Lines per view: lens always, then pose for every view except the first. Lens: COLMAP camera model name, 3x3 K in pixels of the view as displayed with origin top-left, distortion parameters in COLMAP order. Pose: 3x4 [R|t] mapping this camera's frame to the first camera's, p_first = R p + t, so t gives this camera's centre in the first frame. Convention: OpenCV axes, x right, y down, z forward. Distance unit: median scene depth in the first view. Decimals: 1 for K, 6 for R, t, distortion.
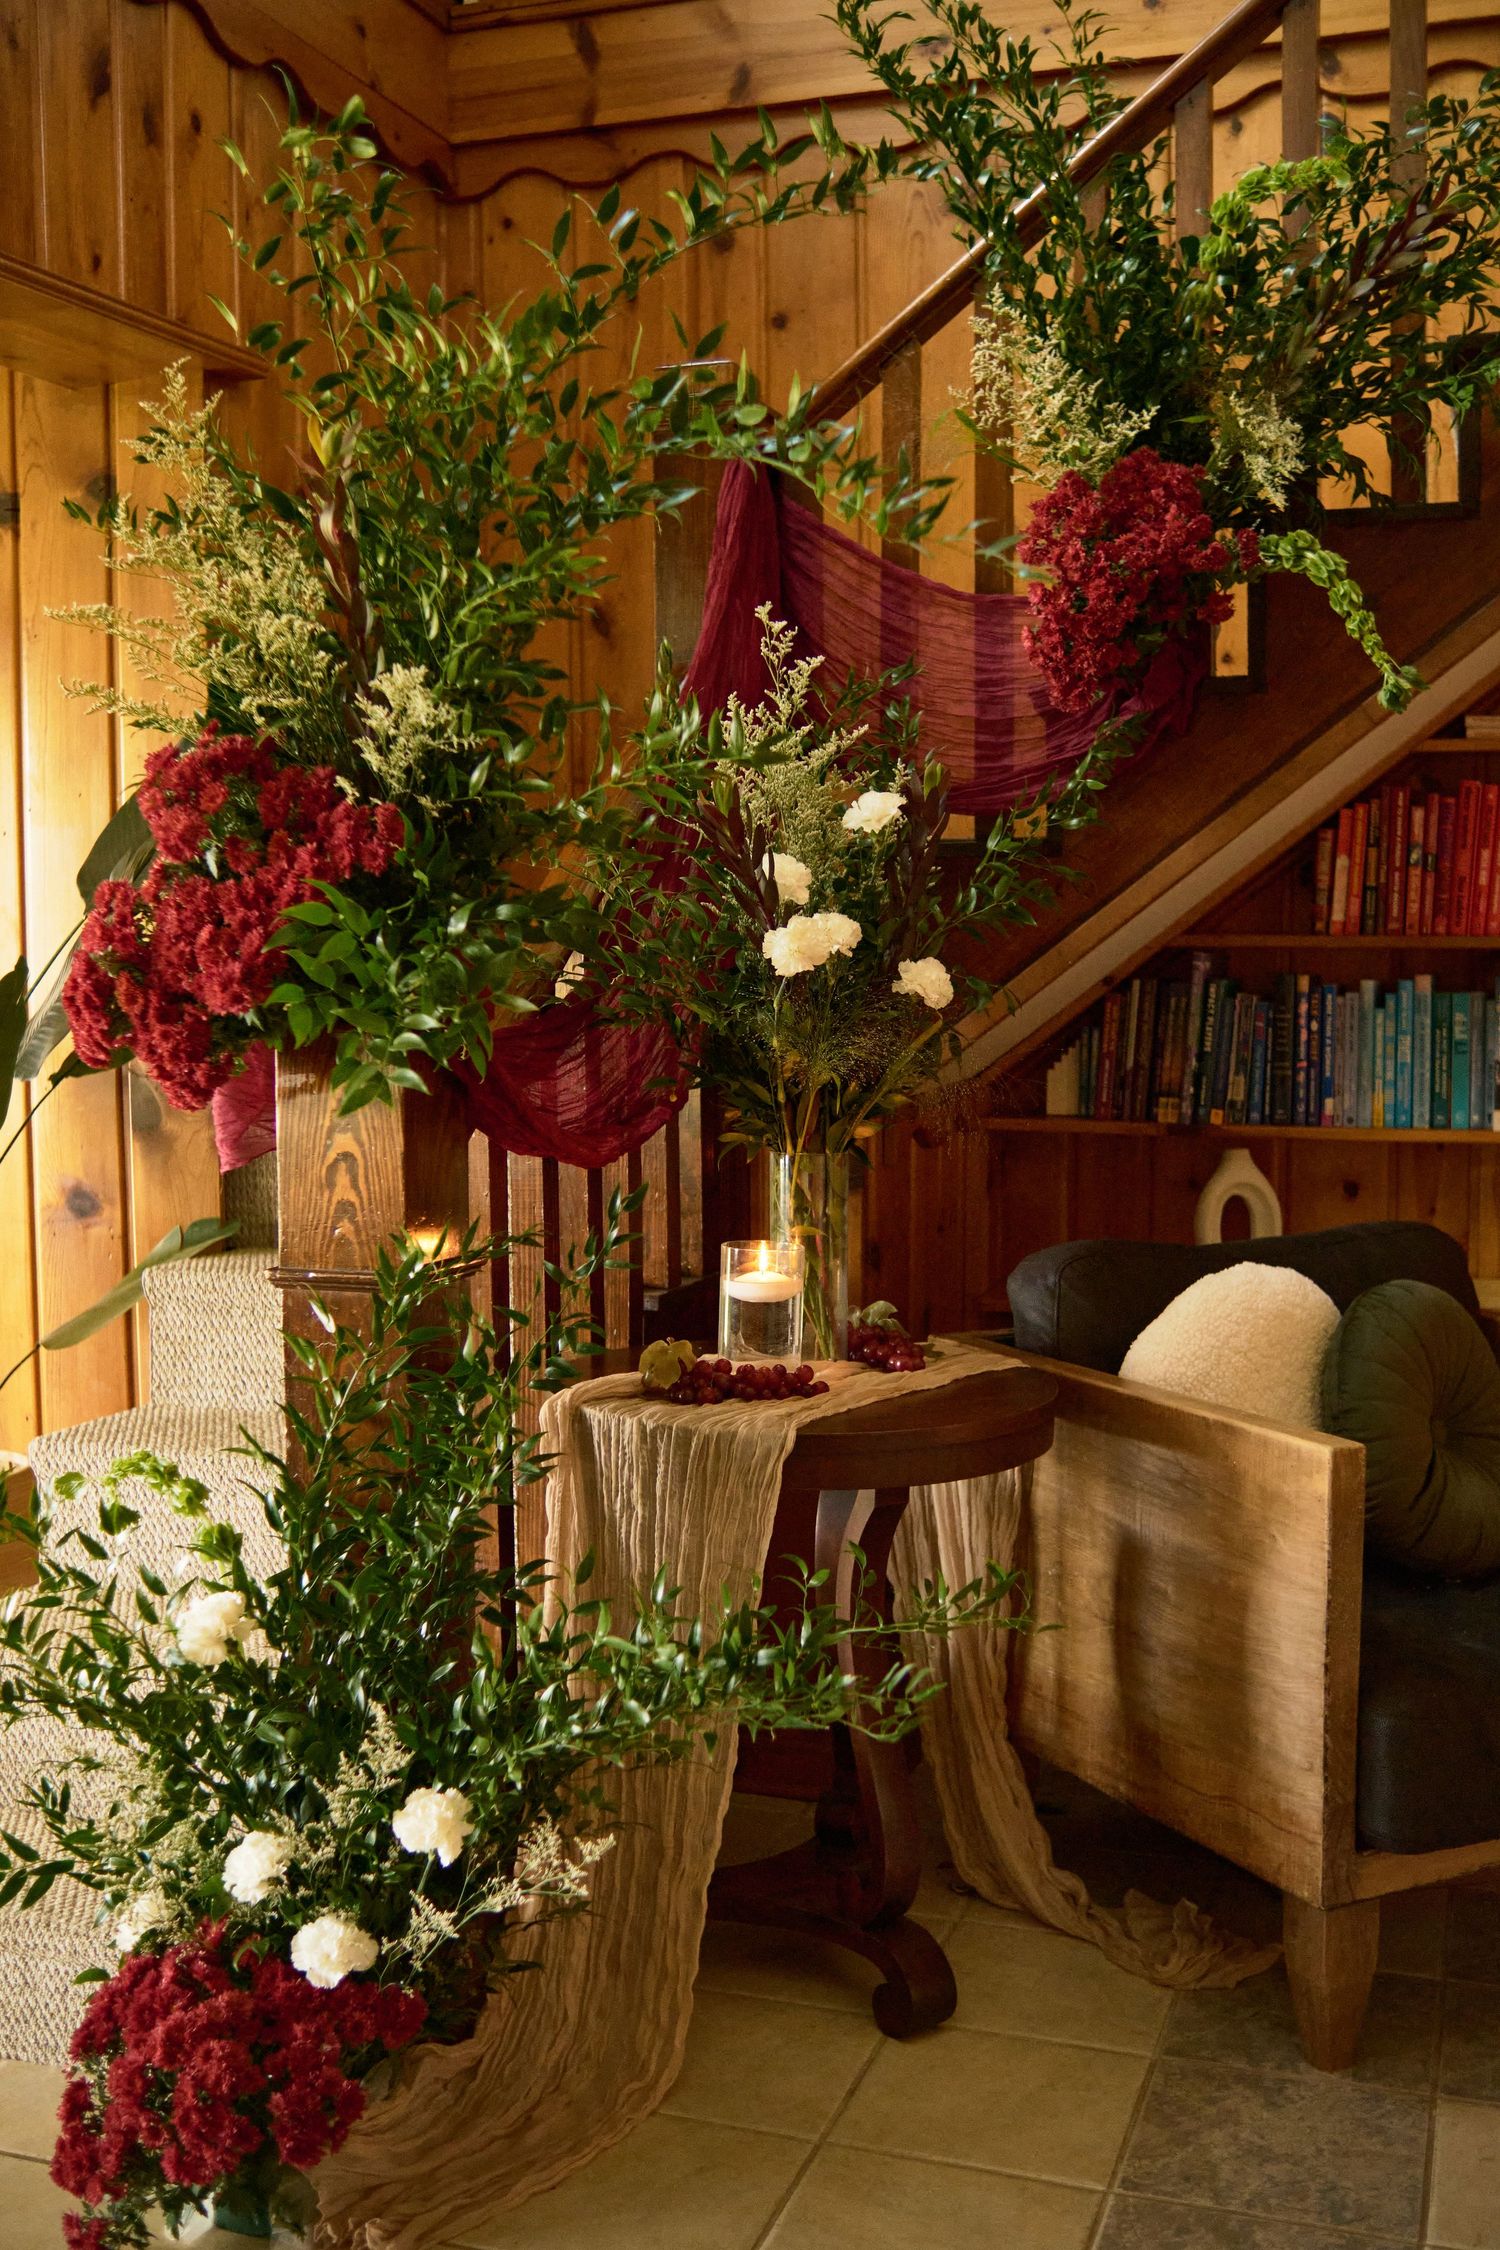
lens RADIAL K [[2312.6, 0, 757.7], [0, 2312.6, 1119.7], [0, 0, 1]] dist [-0.109403, 0.000000]
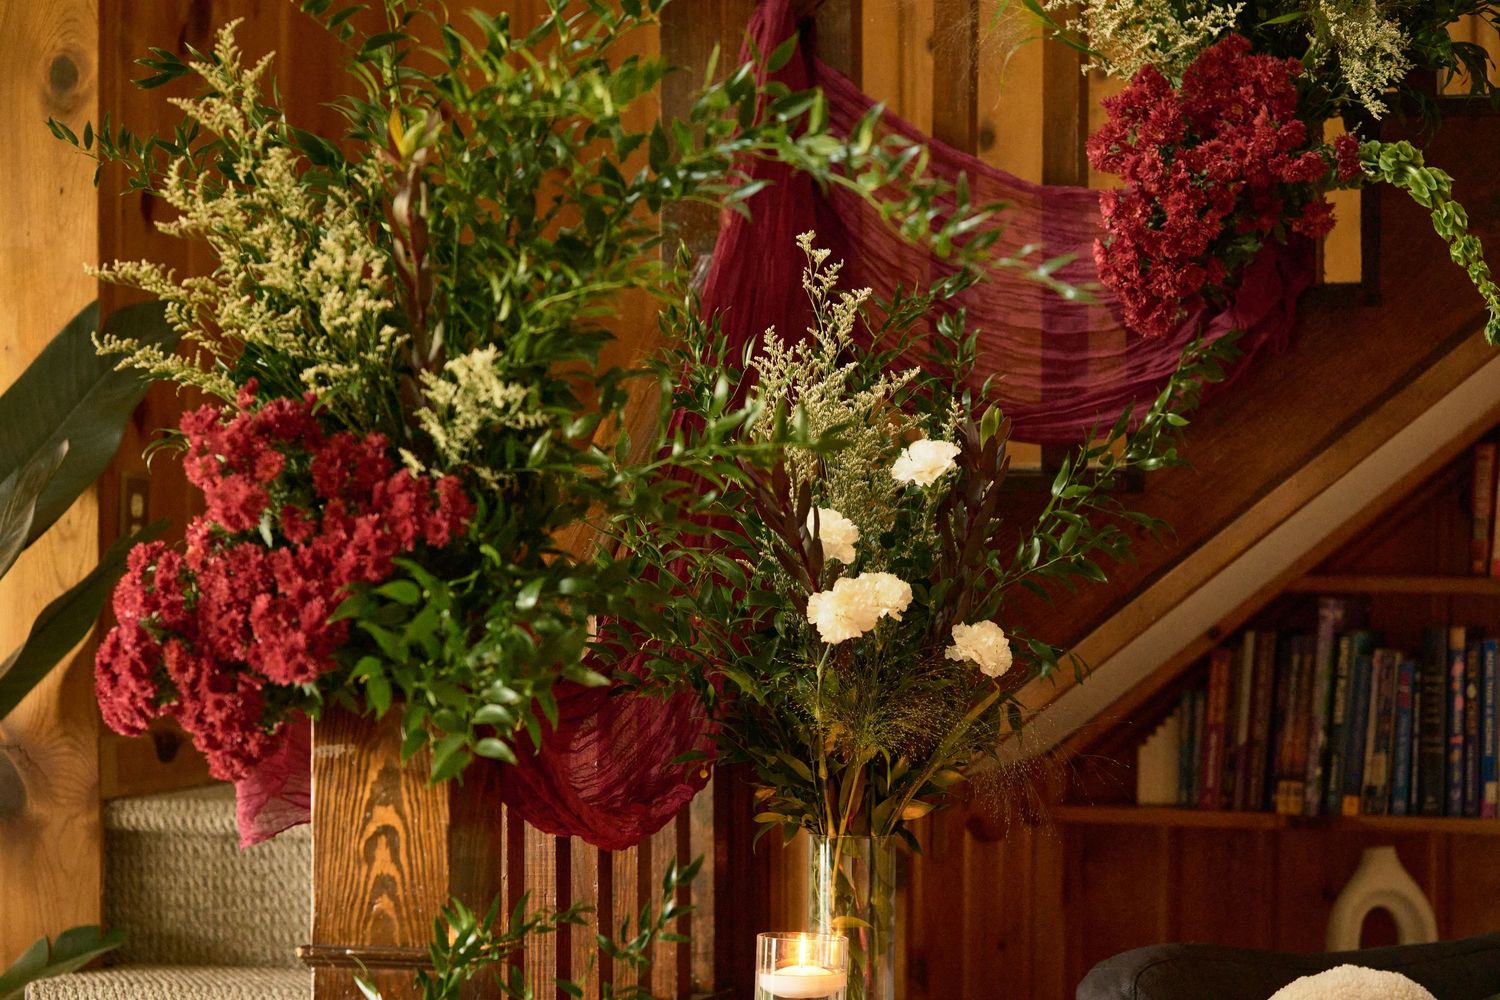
lens RADIAL K [[4992.3, 0, 749.8], [0, 4992.3, 503.0], [0, 0, 1]] dist [-0.126667, 0.000000]
pose [[0.999687, 0.006030, 0.024295, -0.066780], [-0.004290, 0.997463, -0.071058, 0.023659], [-0.024662, 0.070931, 0.997176, -0.960522]]
